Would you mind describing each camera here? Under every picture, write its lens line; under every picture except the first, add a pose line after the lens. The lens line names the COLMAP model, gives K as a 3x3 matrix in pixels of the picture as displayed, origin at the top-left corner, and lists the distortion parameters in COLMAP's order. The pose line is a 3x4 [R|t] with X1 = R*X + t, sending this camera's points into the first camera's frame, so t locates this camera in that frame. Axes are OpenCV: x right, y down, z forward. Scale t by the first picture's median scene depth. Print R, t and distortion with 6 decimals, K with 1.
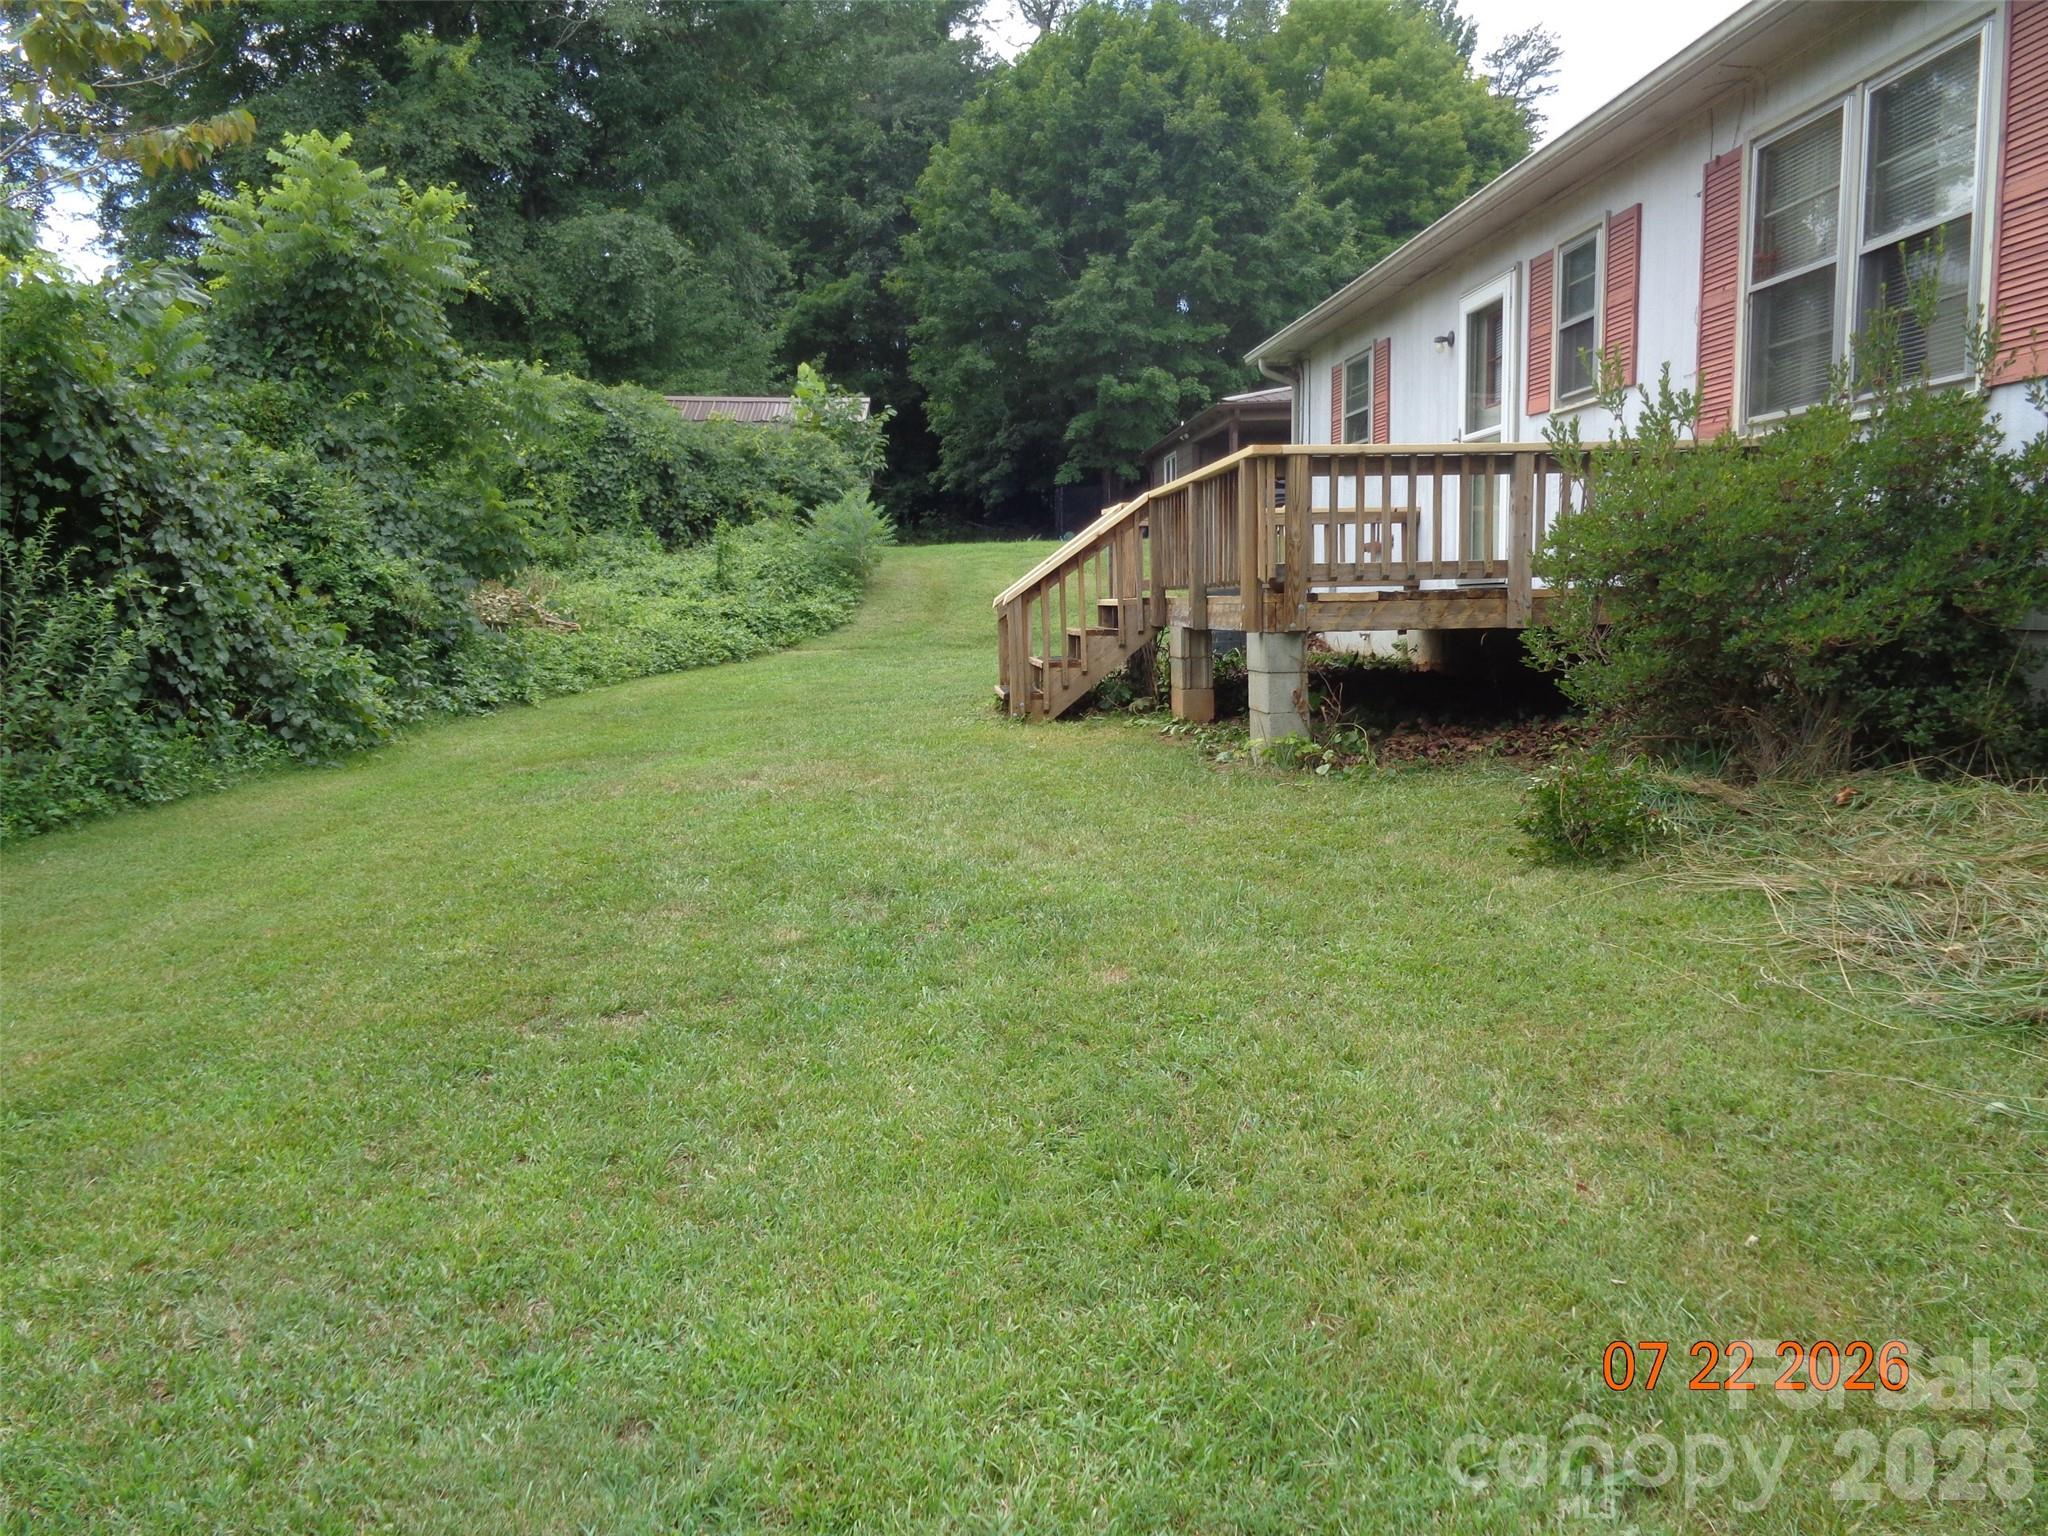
lens RADIAL K [[1593.1, 0, 1020.0], [0, 1593.1, 772.3], [0, 0, 1]] dist [0.040031, 0.012733]
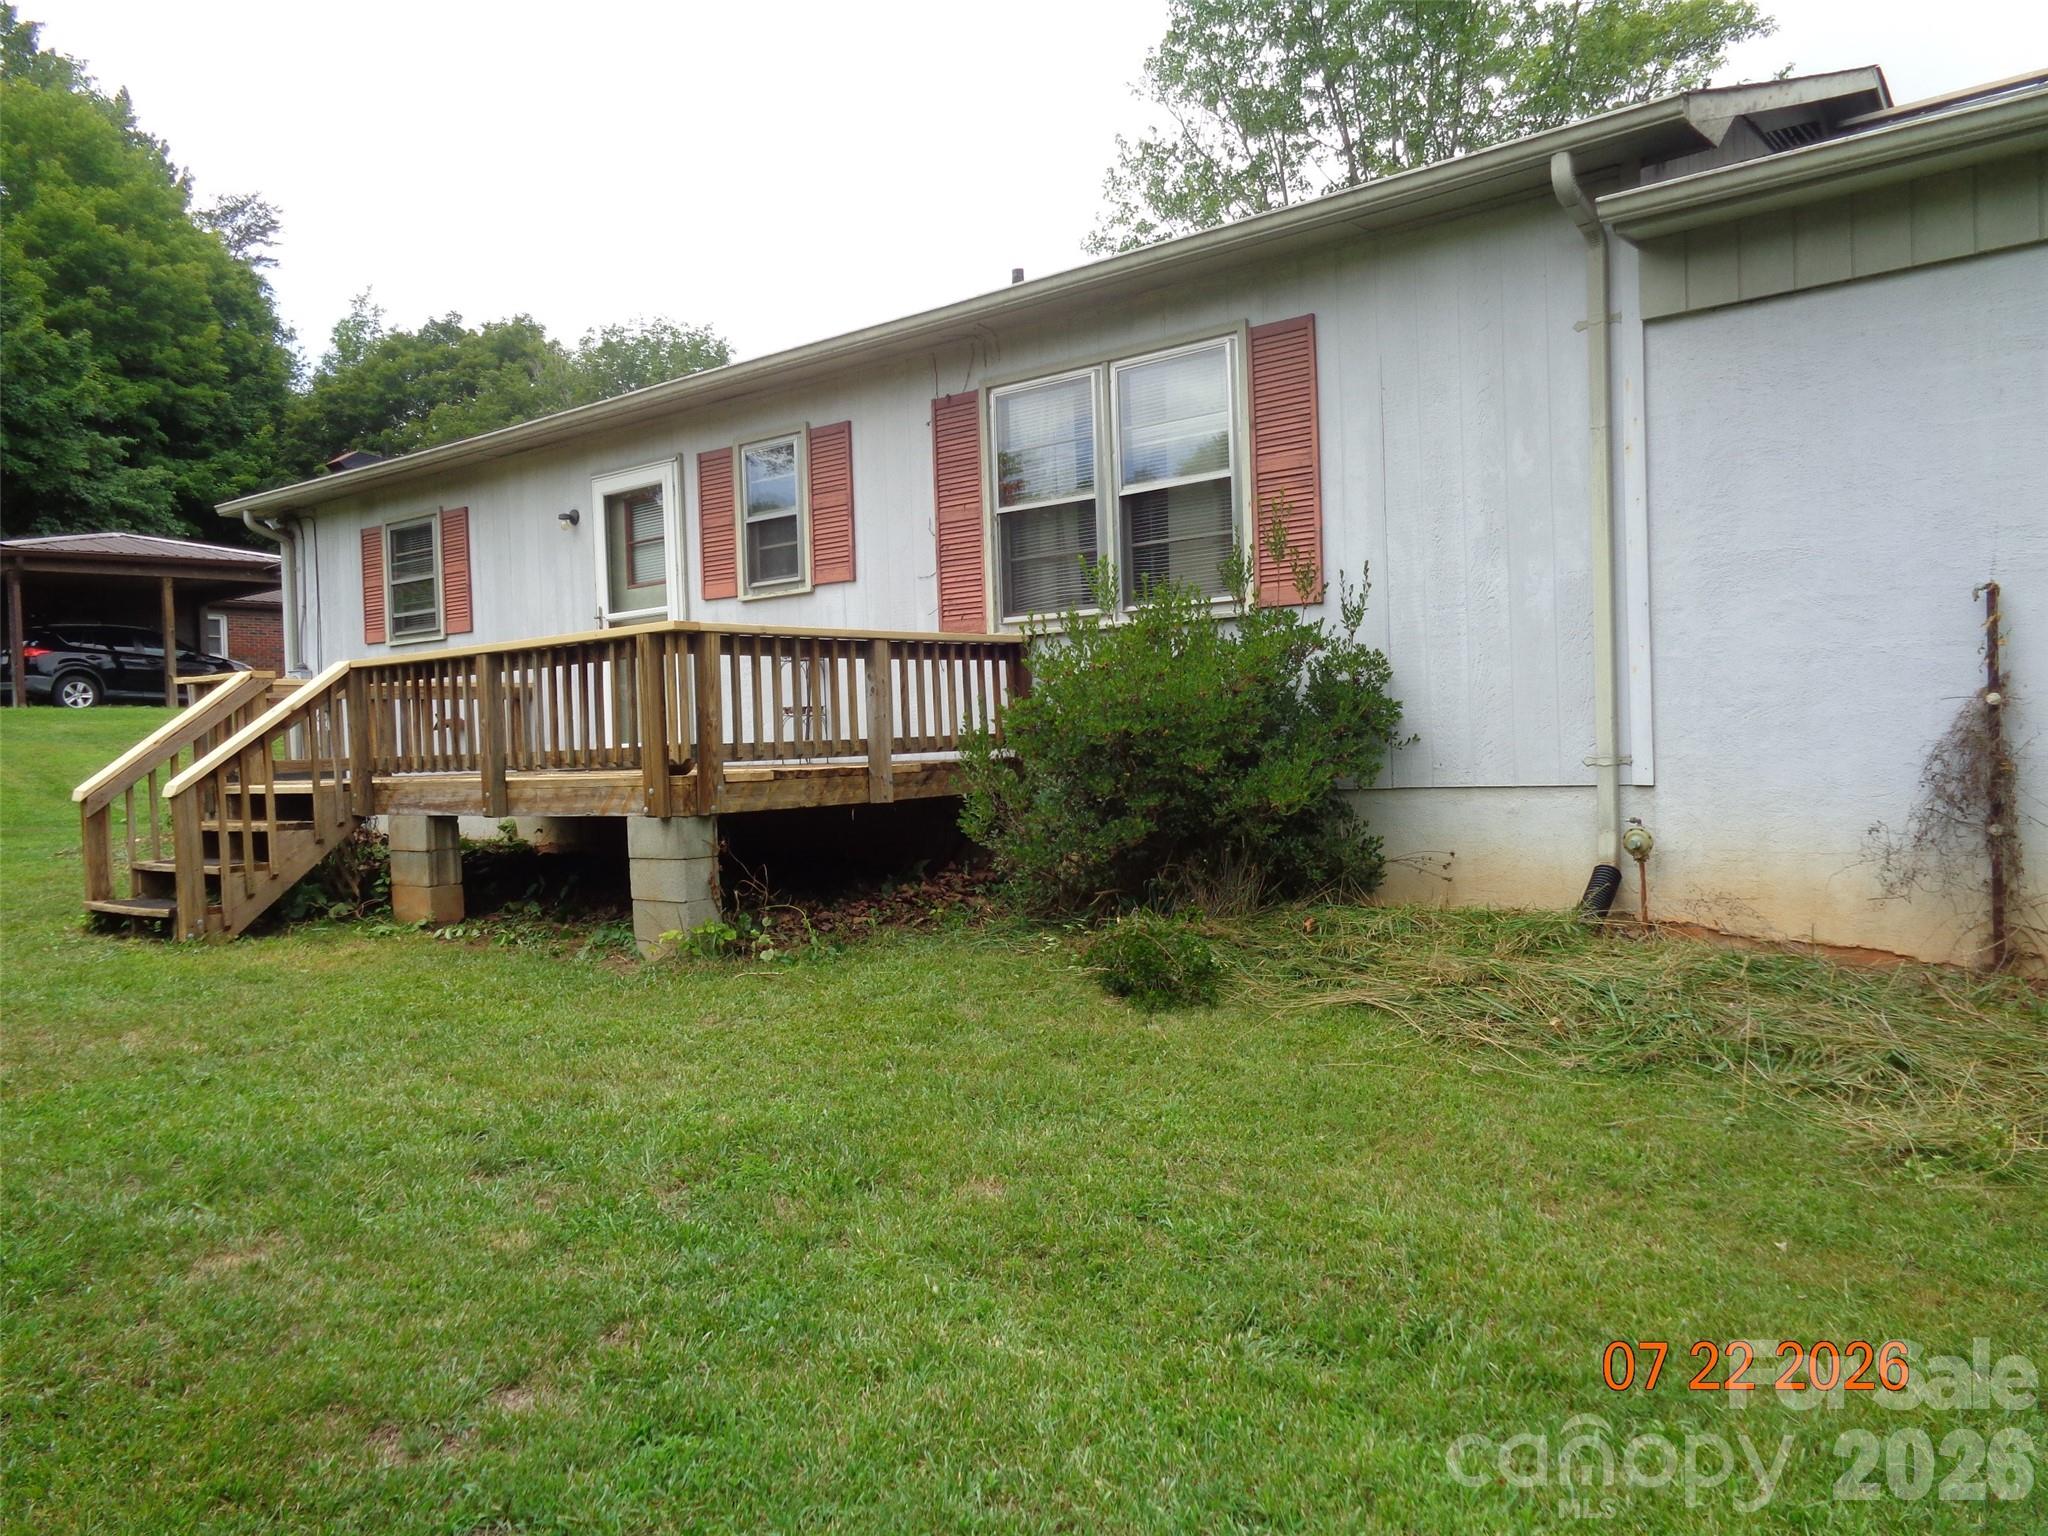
lens RADIAL K [[1593.1, 0, 1021.3], [0, 1593.1, 775.7], [0, 0, 1]] dist [0.040031, 0.012733]
pose [[0.706474, -0.023187, 0.707359, -0.270786], [0.097651, 0.993097, -0.064975, -0.022698], [-0.700970, 0.114977, 0.703862, 0.144321]]
